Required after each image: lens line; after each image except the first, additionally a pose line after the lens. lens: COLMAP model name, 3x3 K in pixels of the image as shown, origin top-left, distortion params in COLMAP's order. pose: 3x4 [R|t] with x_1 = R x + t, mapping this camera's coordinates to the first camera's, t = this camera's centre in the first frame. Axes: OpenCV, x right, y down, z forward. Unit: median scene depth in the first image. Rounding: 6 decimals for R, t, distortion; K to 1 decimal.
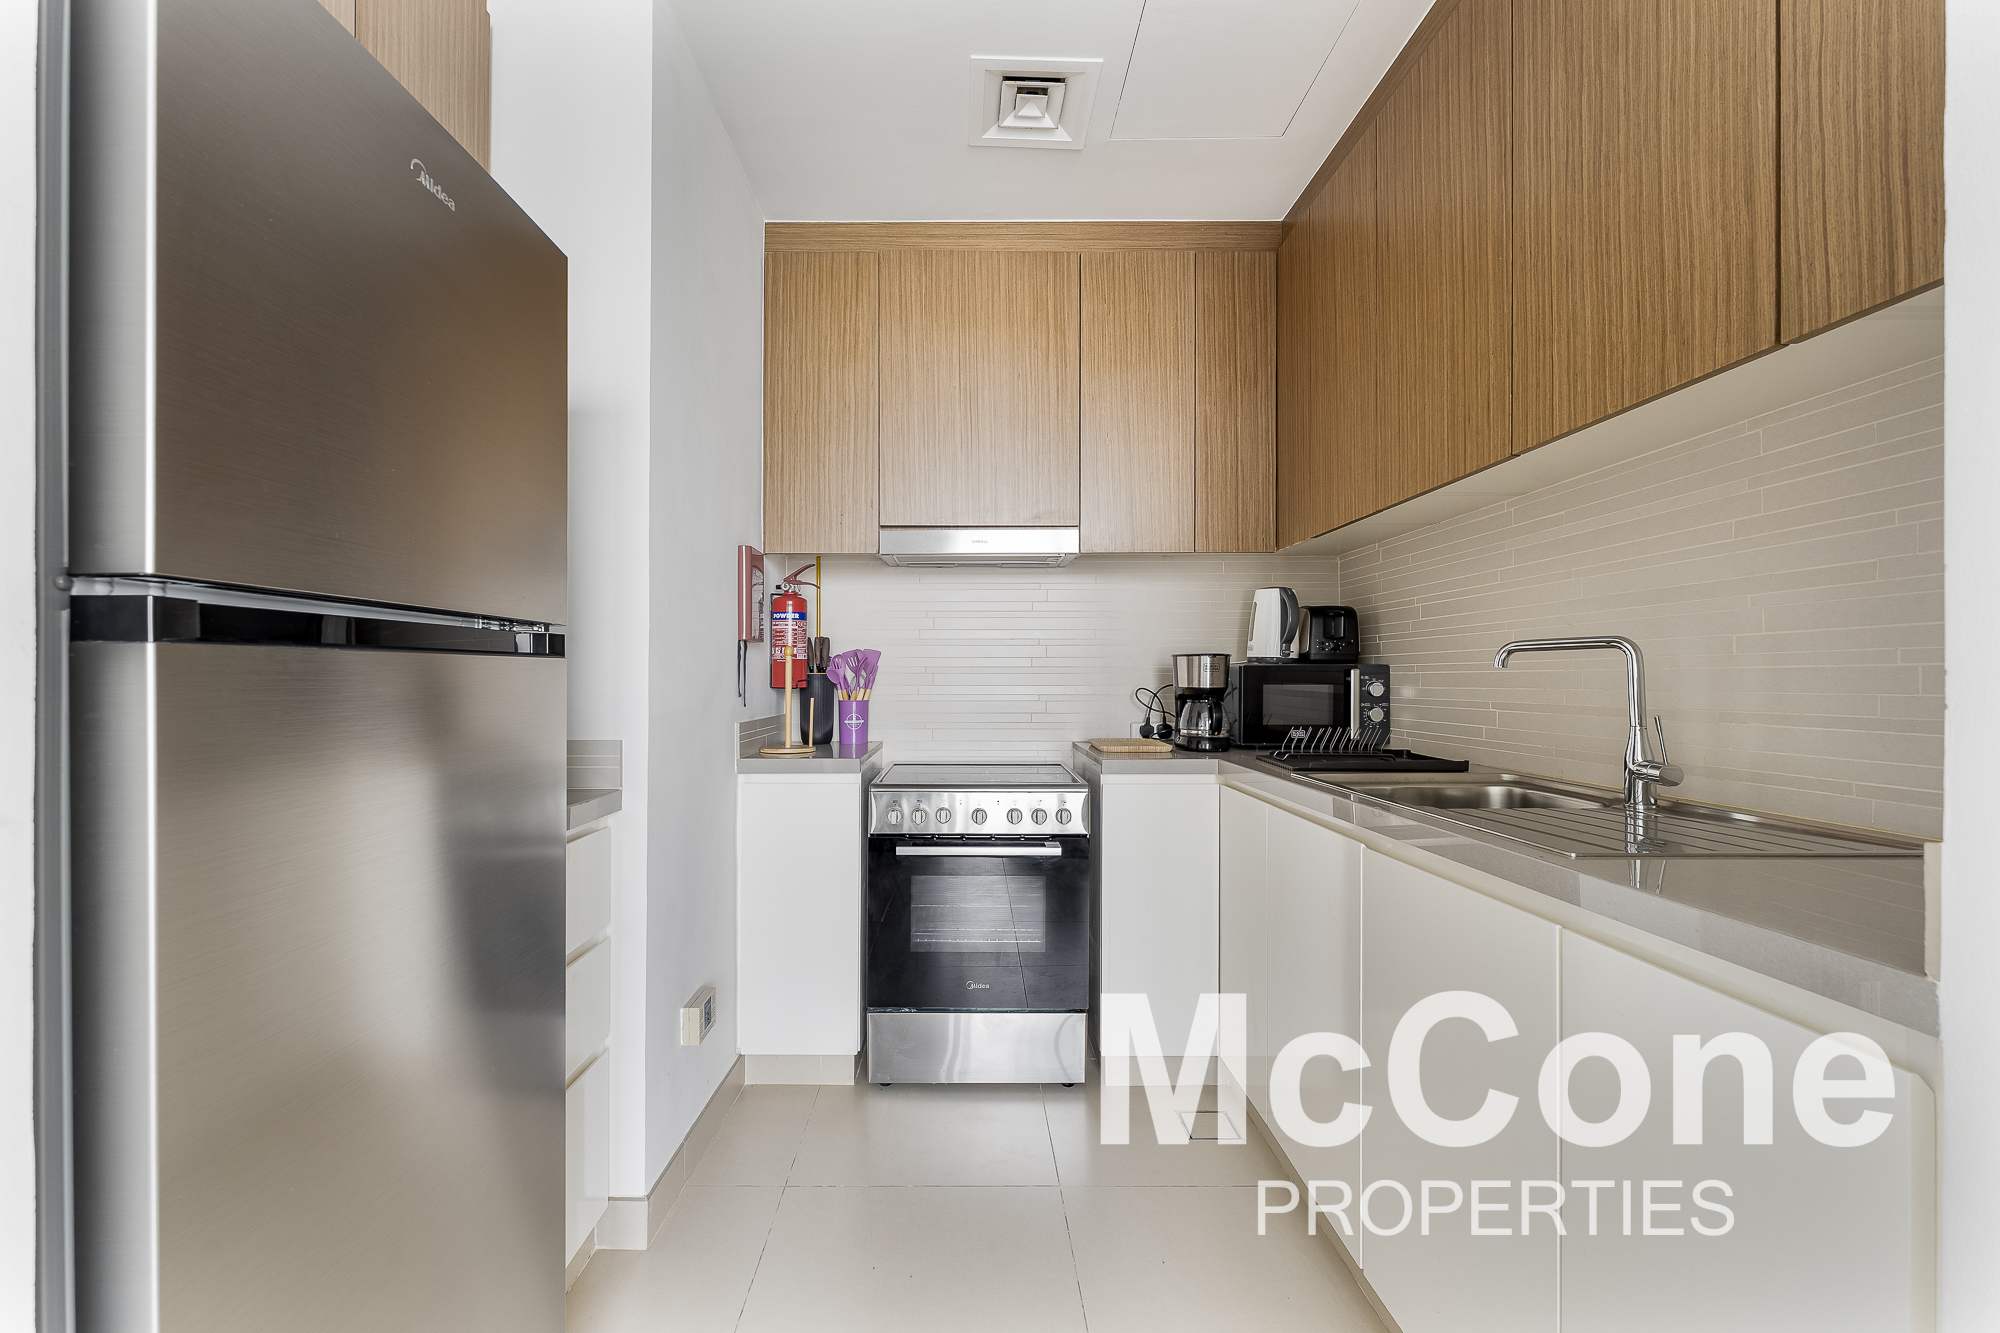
lens RADIAL K [[809.5, 0, 991.8], [0, 809.5, 669.3], [0, 0, 1]] dist [0.000144, 0.000091]
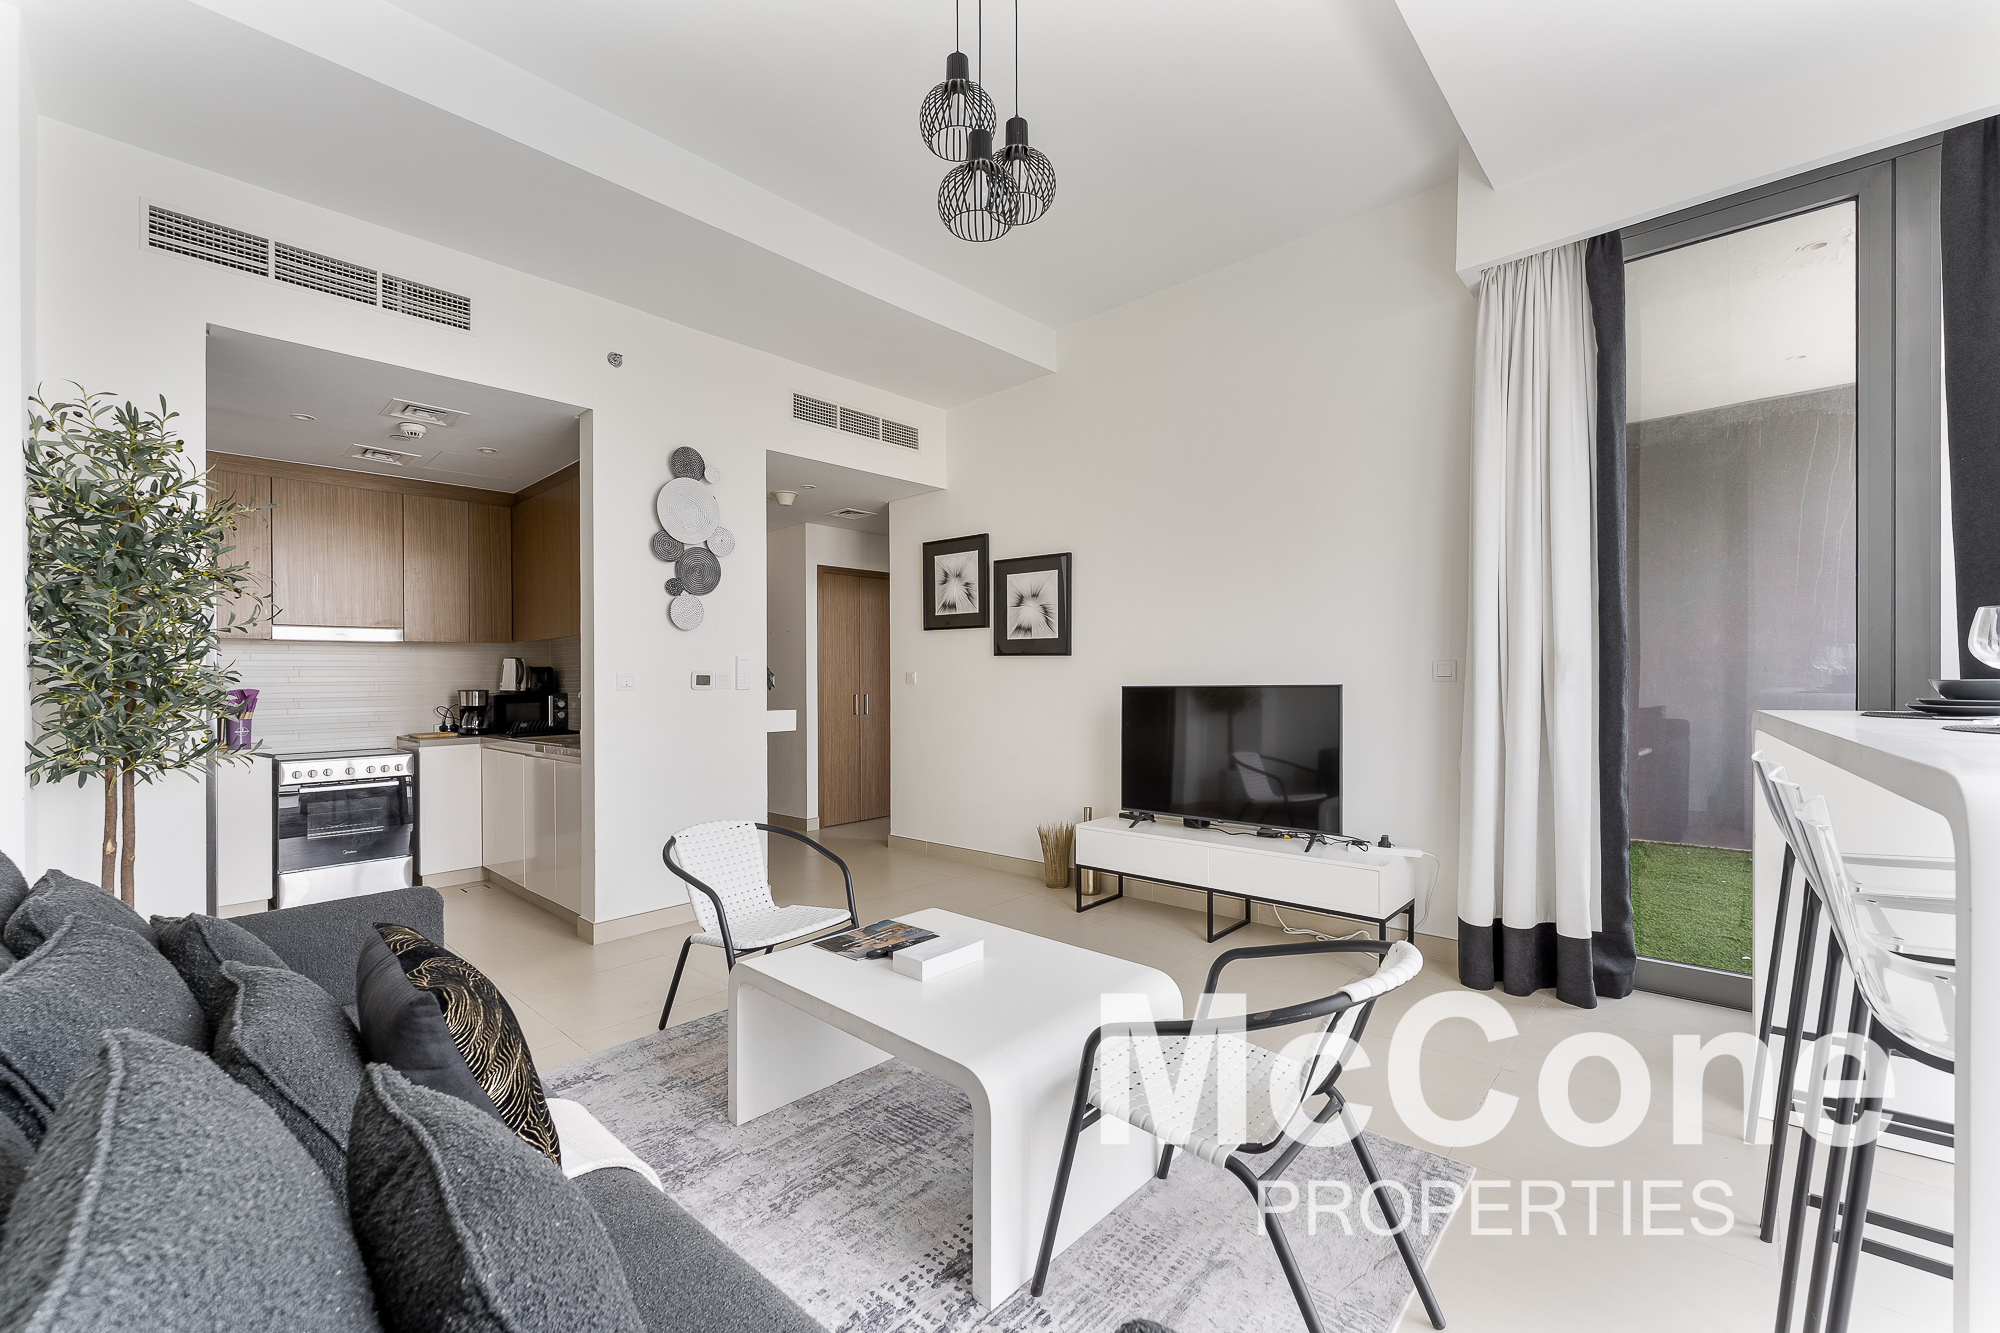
lens RADIAL K [[809.5, 0, 993.0], [0, 809.5, 677.8], [0, 0, 1]] dist [0.000144, 0.000091]
pose [[0.704441, -0.008515, 0.709712, -0.293967], [0.004324, 0.999961, 0.007706, -0.062000], [-0.709750, -0.002359, 0.704450, -1.490466]]
